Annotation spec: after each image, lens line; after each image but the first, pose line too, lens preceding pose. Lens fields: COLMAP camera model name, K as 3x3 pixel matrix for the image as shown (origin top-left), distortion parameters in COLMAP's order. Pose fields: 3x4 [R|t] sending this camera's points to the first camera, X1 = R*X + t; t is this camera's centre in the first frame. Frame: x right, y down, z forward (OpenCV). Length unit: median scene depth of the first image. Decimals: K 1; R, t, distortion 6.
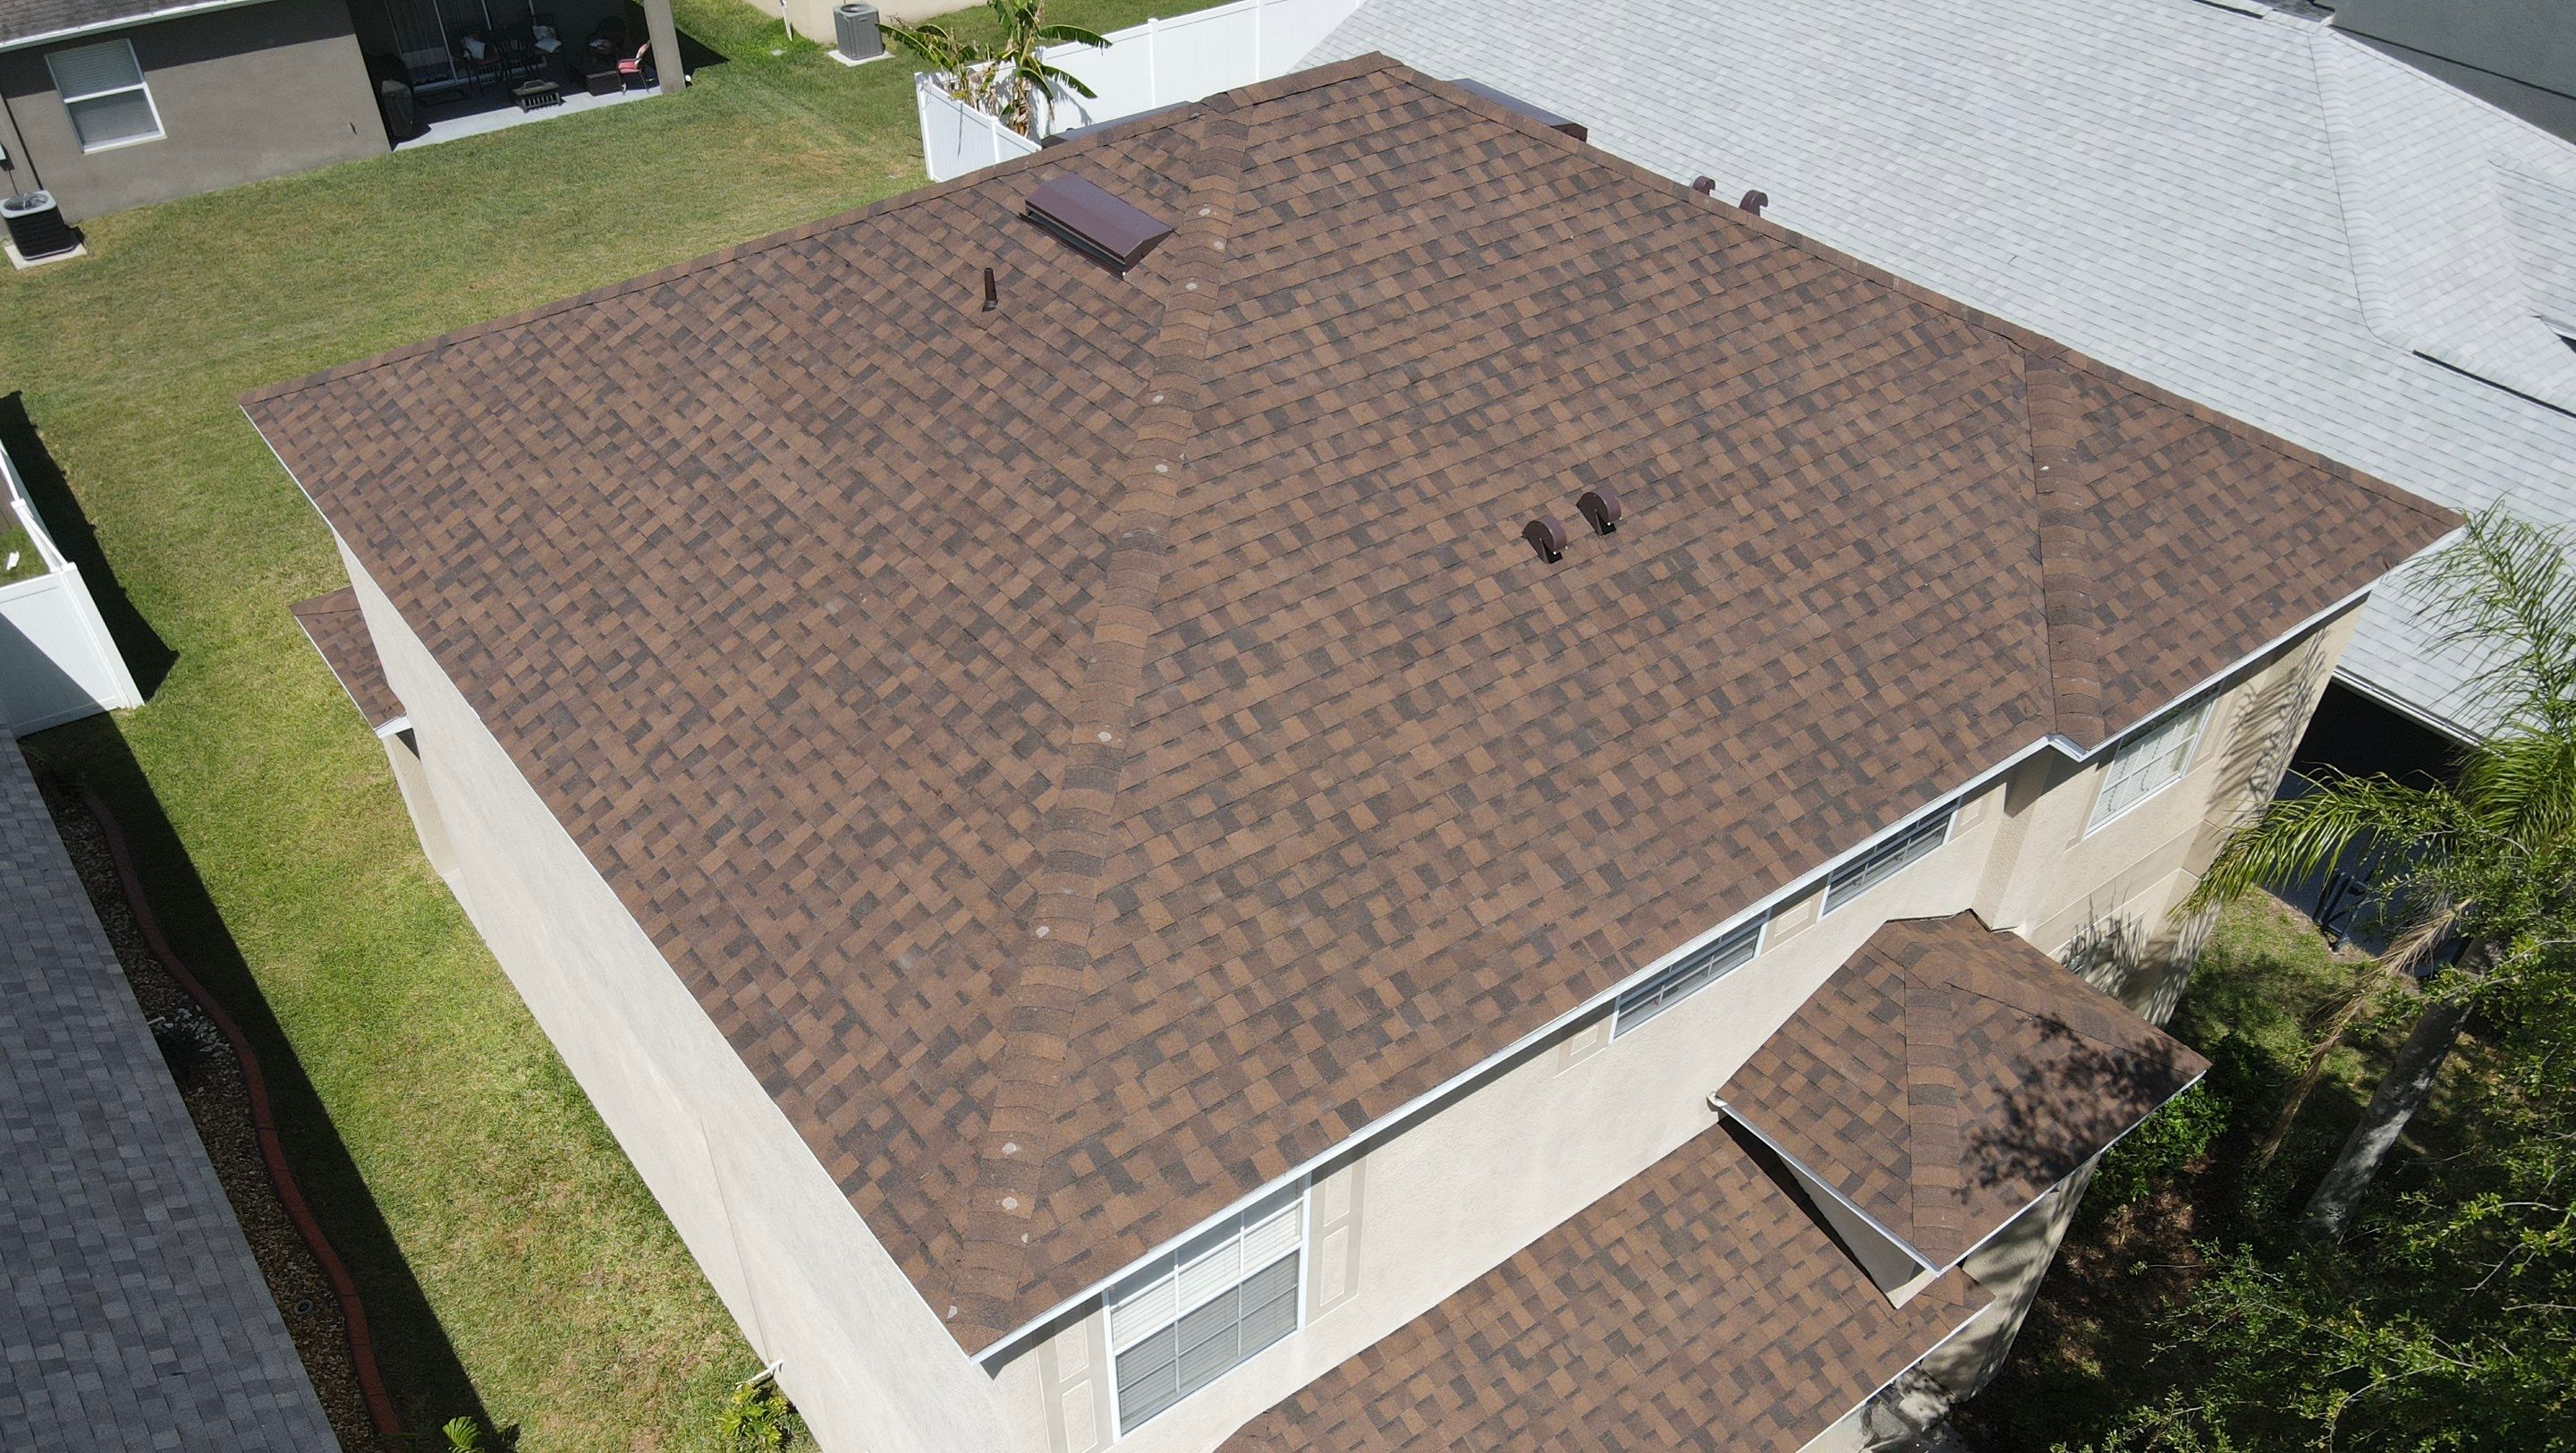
lens RADIAL K [[1904.4, 0, 1237.9], [0, 1904.4, 950.8], [0, 0, 1]] dist [-0.030482, 0.065452]
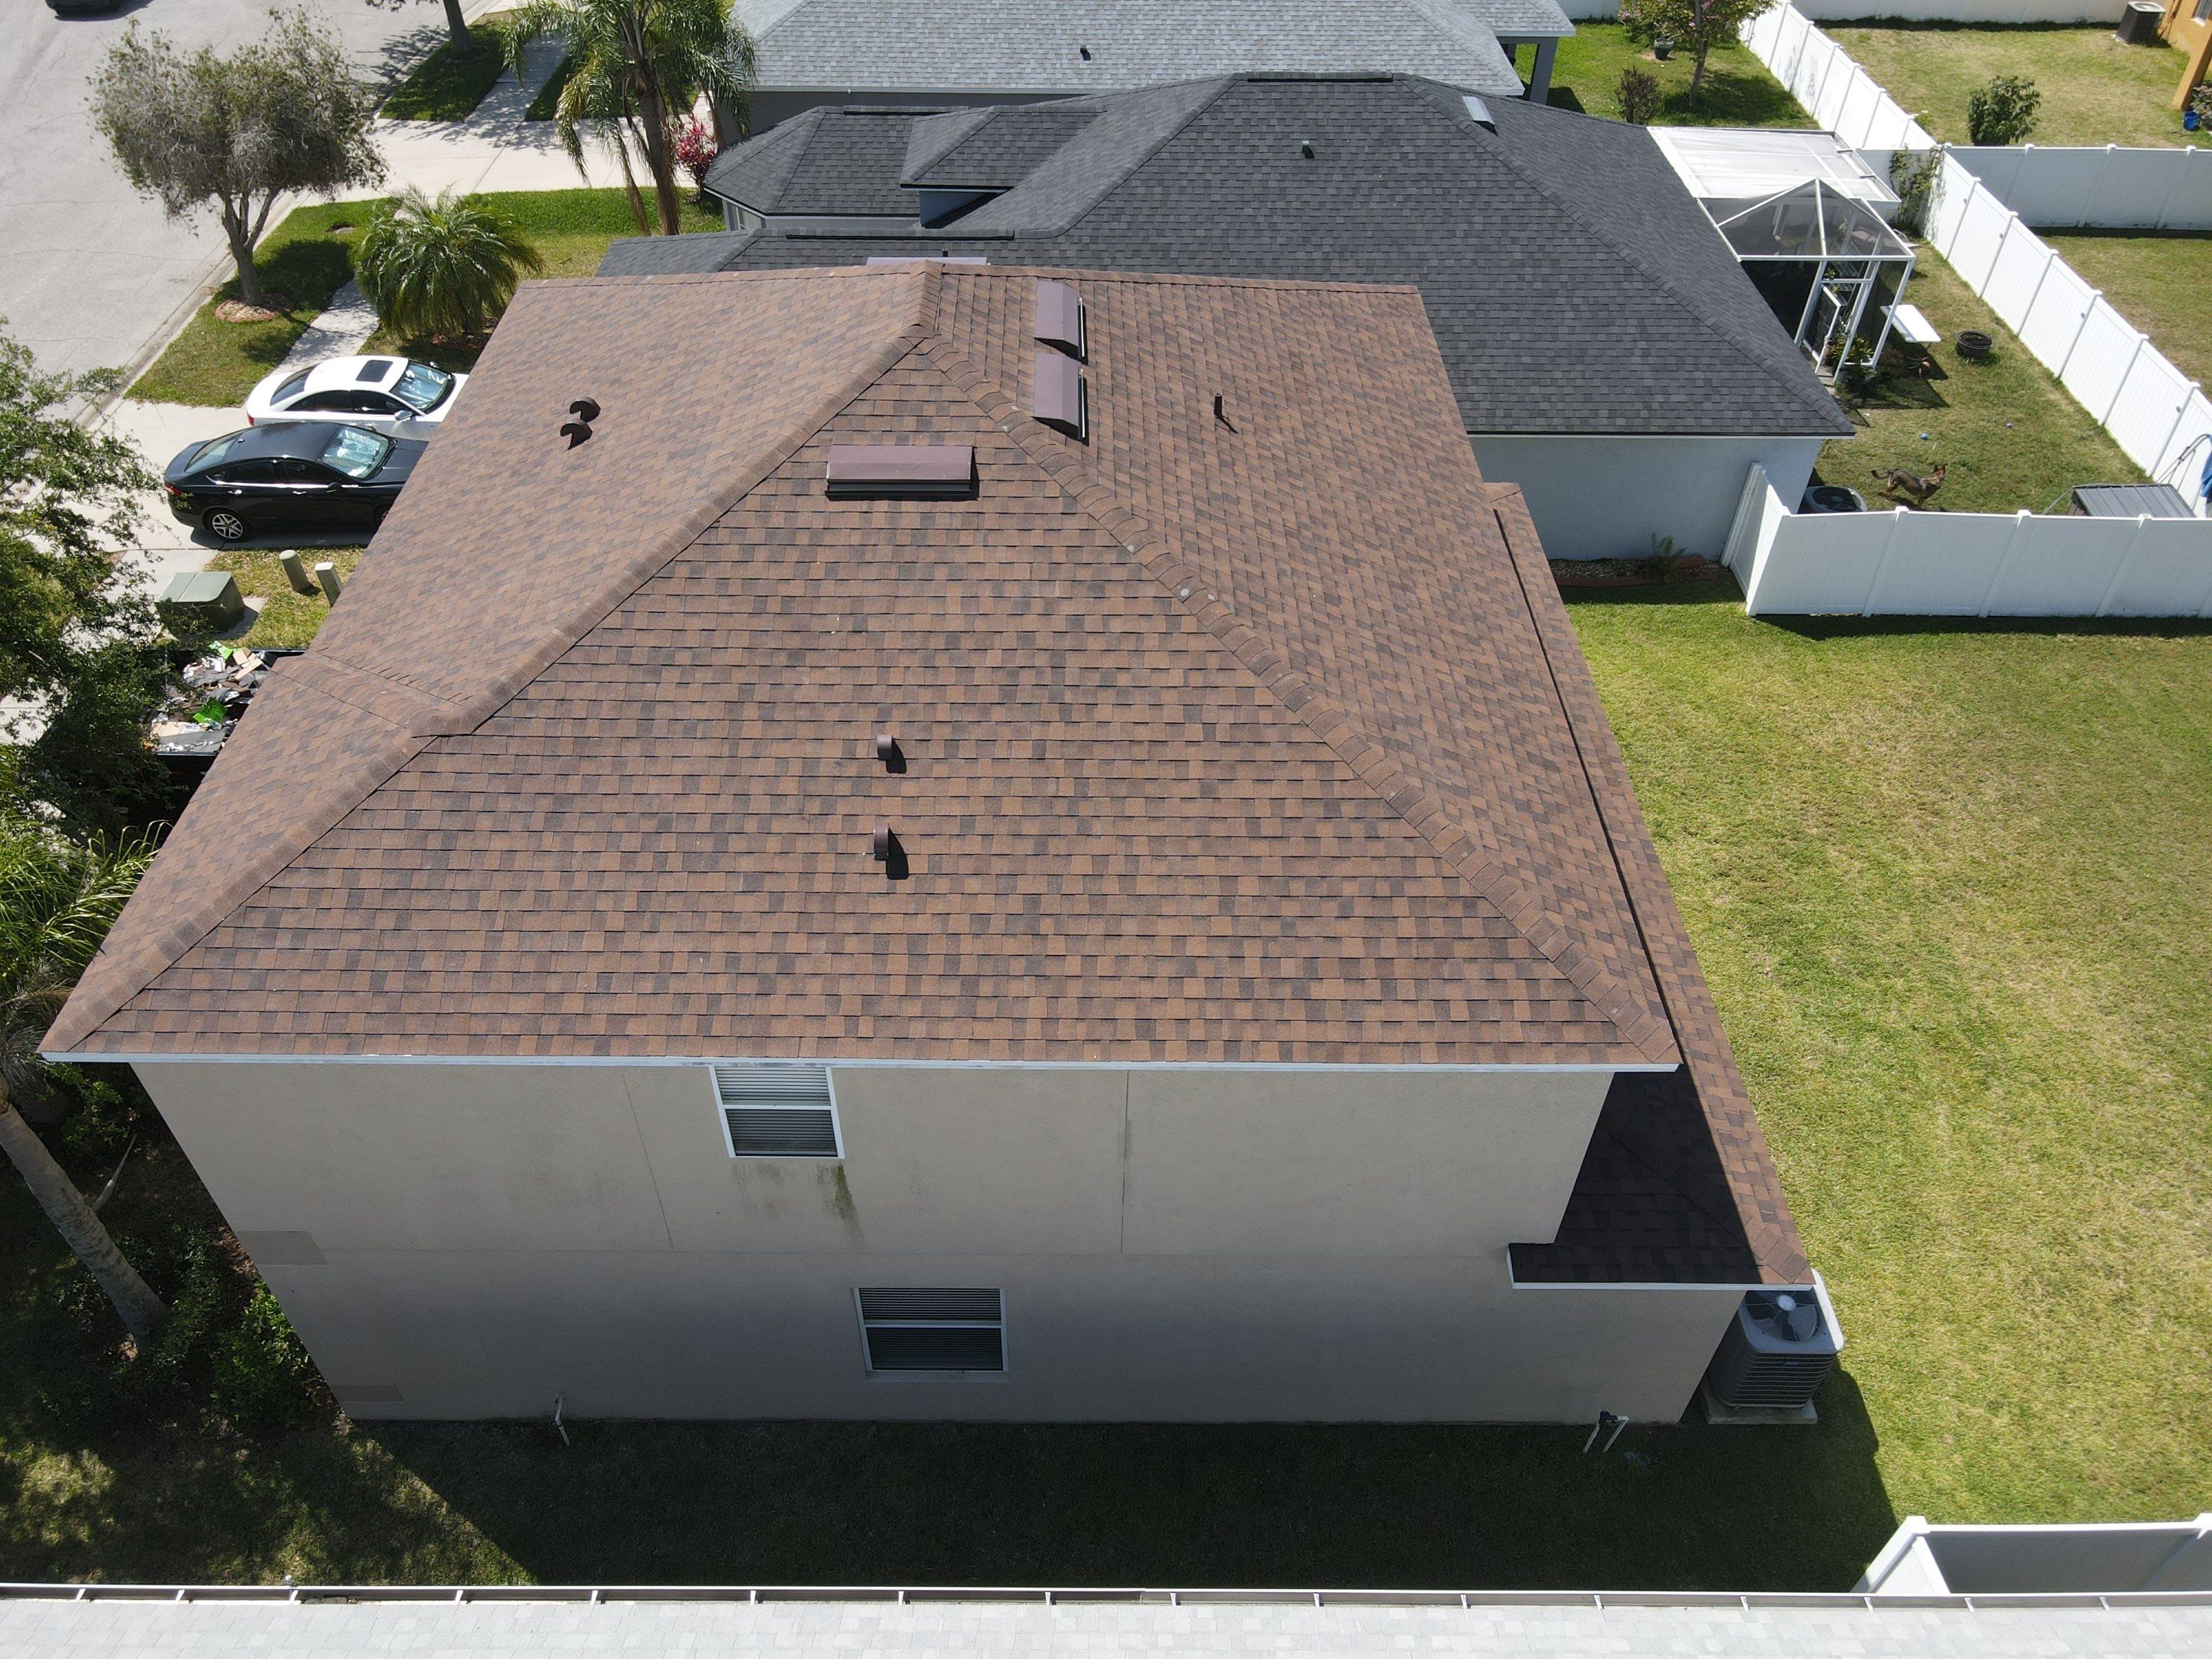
lens RADIAL K [[1620.1, 0, 1091.2], [0, 1620.1, 818.7], [0, 0, 1]] dist [-0.030009, 0.055876]
pose [[-0.591517, 0.543077, -0.595965, 0.856678], [-0.553214, 0.264356, 0.789981, -1.357089], [0.586568, 0.796984, 0.144067, 1.237248]]
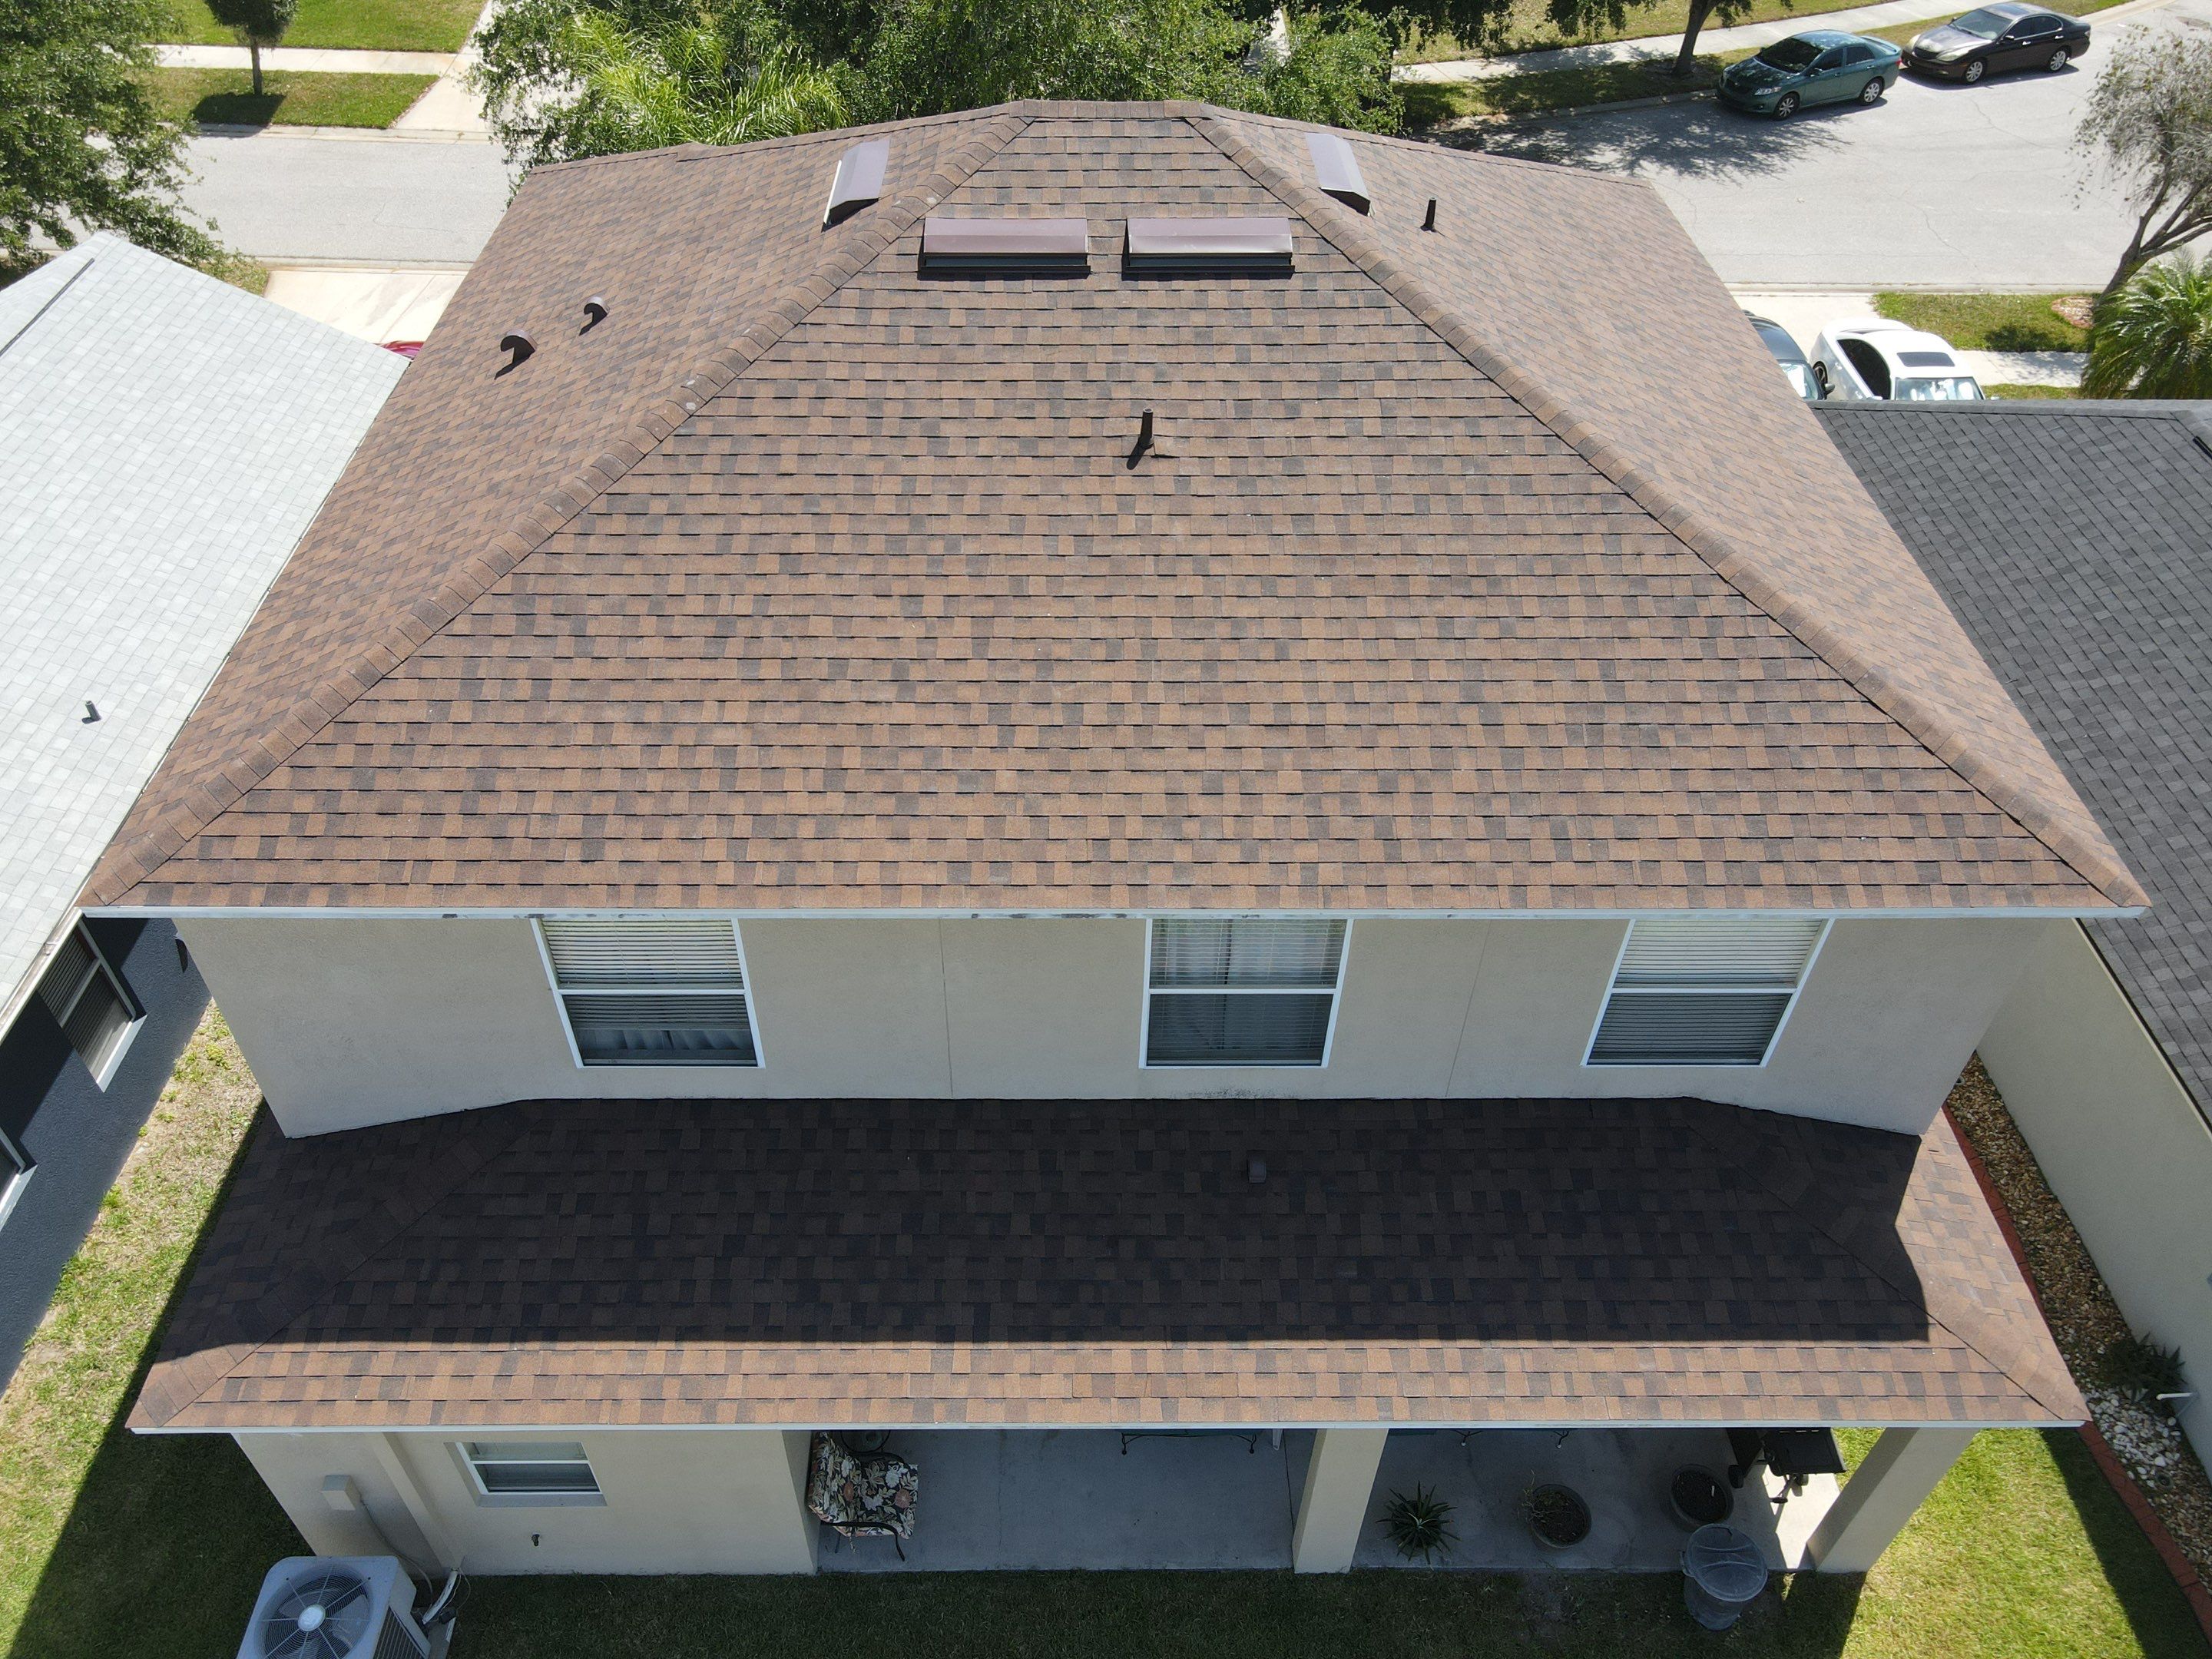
lens RADIAL K [[1679.2, 0, 1083.7], [0, 1679.2, 832.3], [0, 0, 1]] dist [-0.057924, 0.156549]
pose [[-0.811612, -0.402410, 0.423500, -0.559939], [0.389342, 0.167877, 0.905666, -1.331810], [-0.435545, 0.899935, 0.020424, 1.419307]]
